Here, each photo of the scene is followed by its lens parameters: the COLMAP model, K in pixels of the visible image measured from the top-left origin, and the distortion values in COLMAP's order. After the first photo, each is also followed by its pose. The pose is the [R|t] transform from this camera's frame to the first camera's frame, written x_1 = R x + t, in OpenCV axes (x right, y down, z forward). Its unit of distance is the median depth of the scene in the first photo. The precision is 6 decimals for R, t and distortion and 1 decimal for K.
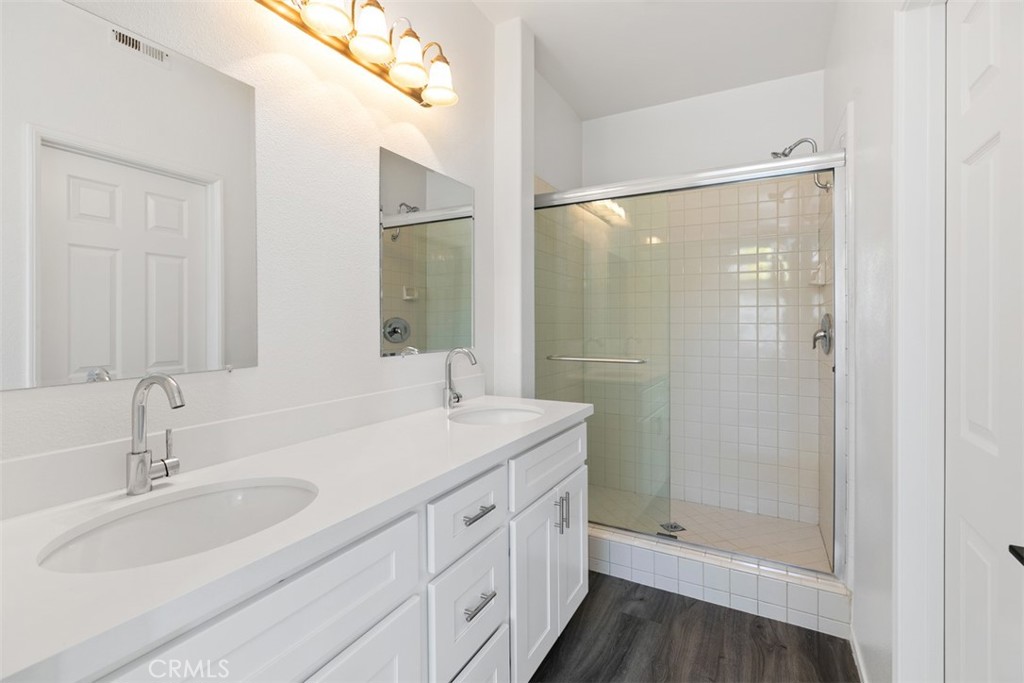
lens RADIAL K [[463.3, 0, 511.4], [0, 463.3, 334.6], [0, 0, 1]] dist [0.002694, 0.000224]
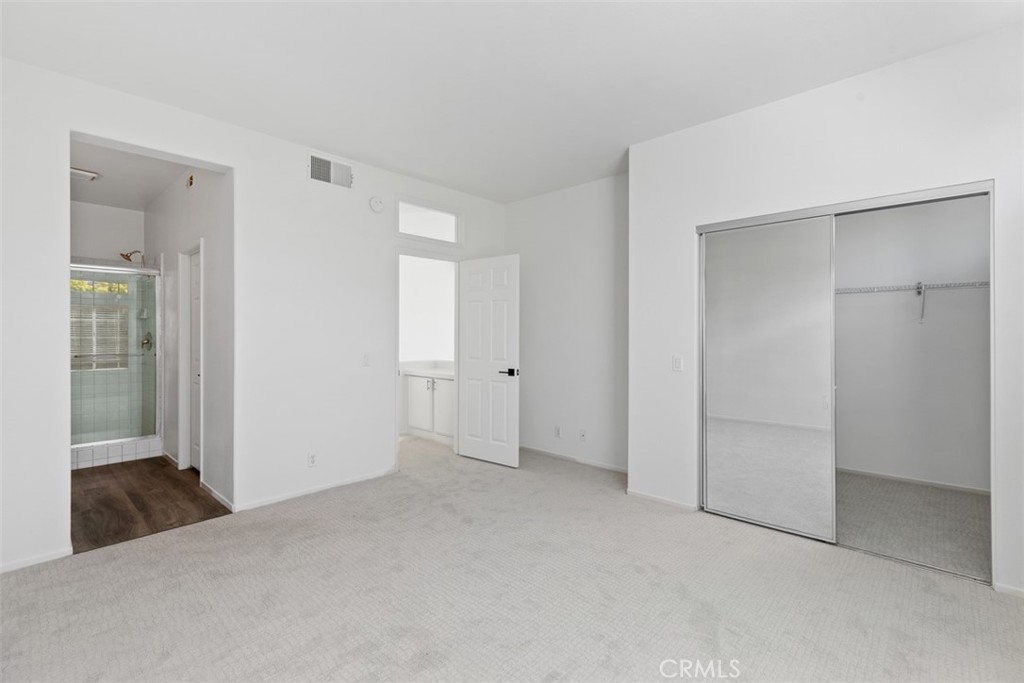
lens RADIAL K [[463.3, 0, 514.3], [0, 463.3, 337.7], [0, 0, 1]] dist [0.002694, 0.000224]
pose [[0.252643, 0.010071, 0.967507, -1.243317], [0.013475, 0.999812, -0.013926, 0.043510], [-0.967466, 0.016555, 0.252460, -1.514091]]
